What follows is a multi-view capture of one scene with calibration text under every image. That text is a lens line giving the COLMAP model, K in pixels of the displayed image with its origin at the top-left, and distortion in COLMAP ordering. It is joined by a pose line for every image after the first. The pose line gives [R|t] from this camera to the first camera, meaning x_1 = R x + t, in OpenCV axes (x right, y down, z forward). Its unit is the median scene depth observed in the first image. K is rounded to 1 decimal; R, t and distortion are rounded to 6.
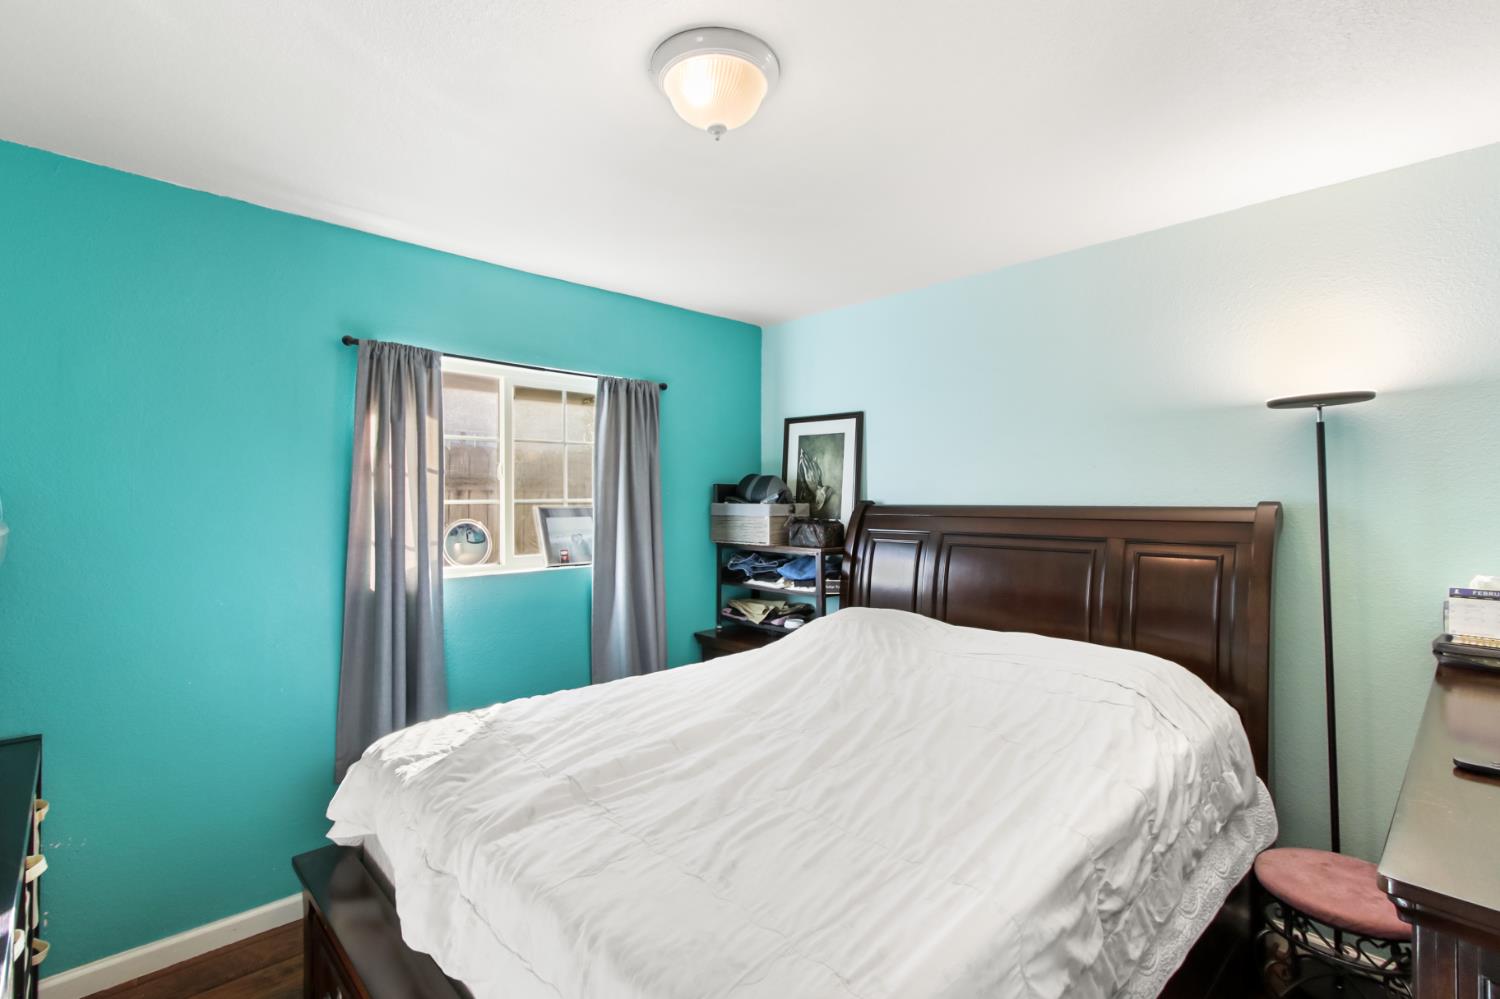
lens RADIAL K [[688.1, 0, 756.1], [0, 688.1, 520.0], [0, 0, 1]] dist [-0.000935, 0.000112]
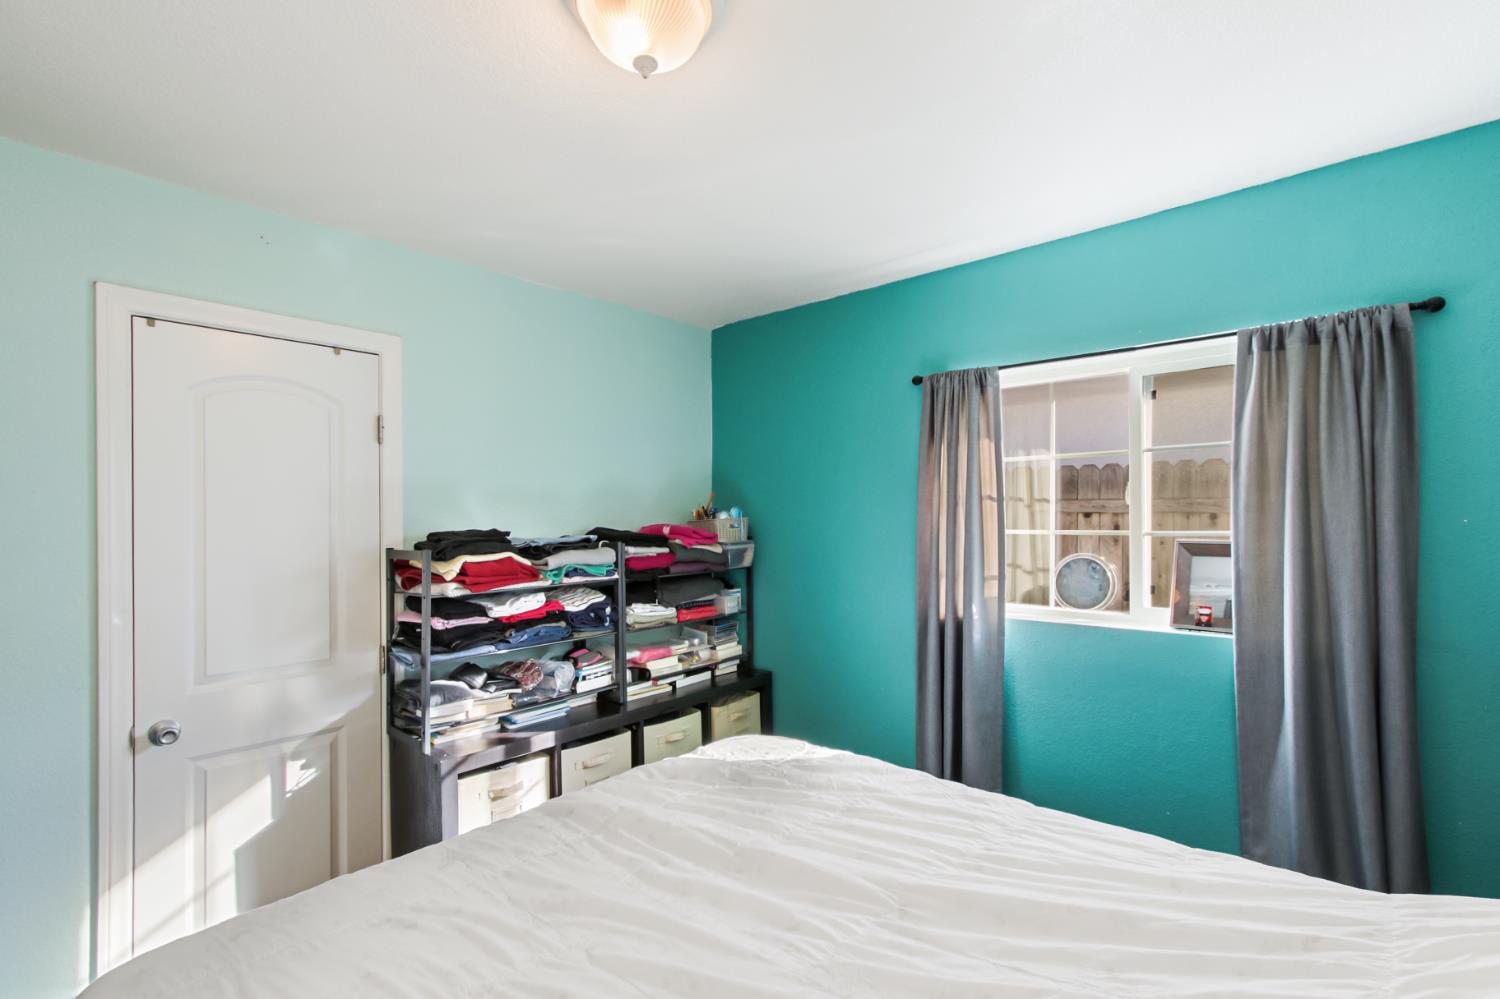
lens RADIAL K [[688.1, 0, 756.1], [0, 688.1, 520.0], [0, 0, 1]] dist [-0.000935, 0.000112]
pose [[0.065208, -0.001221, -0.997871, 0.428063], [-0.030186, 0.999539, -0.003196, -0.030097], [0.997415, 0.030330, 0.065141, 0.635551]]
